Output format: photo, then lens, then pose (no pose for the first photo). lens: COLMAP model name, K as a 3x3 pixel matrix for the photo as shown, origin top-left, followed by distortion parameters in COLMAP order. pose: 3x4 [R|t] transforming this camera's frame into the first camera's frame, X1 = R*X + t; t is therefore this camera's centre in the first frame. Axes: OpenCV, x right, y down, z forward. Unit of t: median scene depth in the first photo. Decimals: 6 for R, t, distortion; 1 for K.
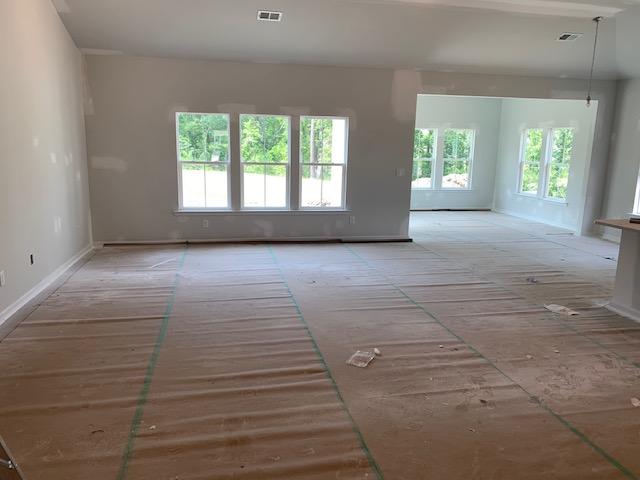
lens RADIAL K [[492.9, 0, 316.7], [0, 492.9, 240.0], [0, 0, 1]] dist [0.004738, -0.000405]
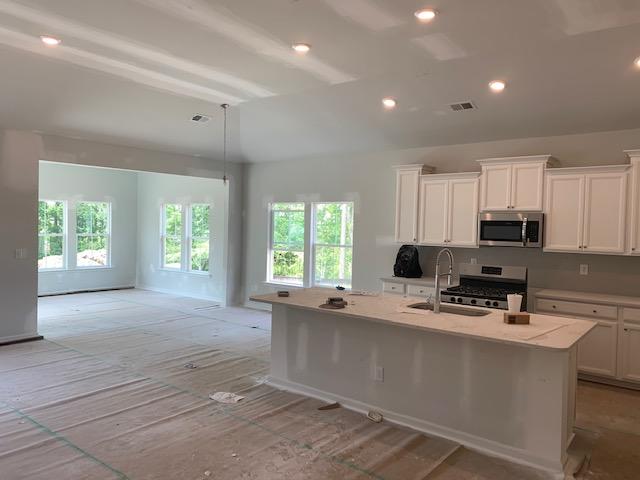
lens RADIAL K [[492.9, 0, 316.7], [0, 492.9, 240.0], [0, 0, 1]] dist [0.004738, -0.000405]
pose [[0.762005, -0.024116, 0.647122, 0.023047], [0.116841, 0.988026, -0.100763, -0.029873], [-0.636944, 0.152392, 0.755698, 0.112194]]
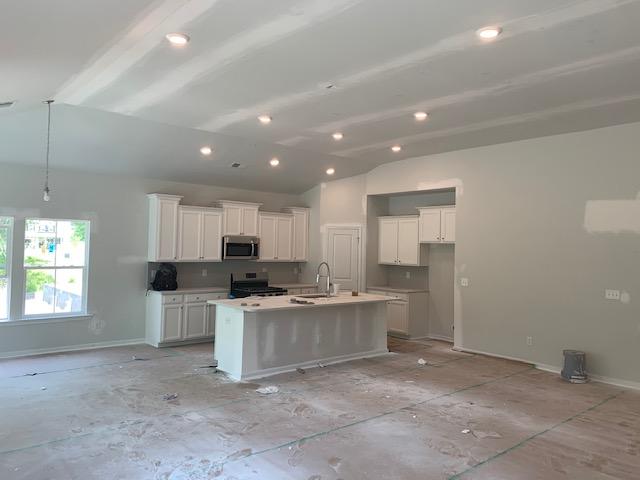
lens RADIAL K [[492.9, 0, 316.7], [0, 492.9, 240.0], [0, 0, 1]] dist [0.004738, -0.000405]
pose [[-0.495859, -0.018685, 0.868202, -0.441740], [0.133247, 0.986292, 0.097329, -0.238861], [-0.858120, 0.163946, -0.486572, 1.102874]]
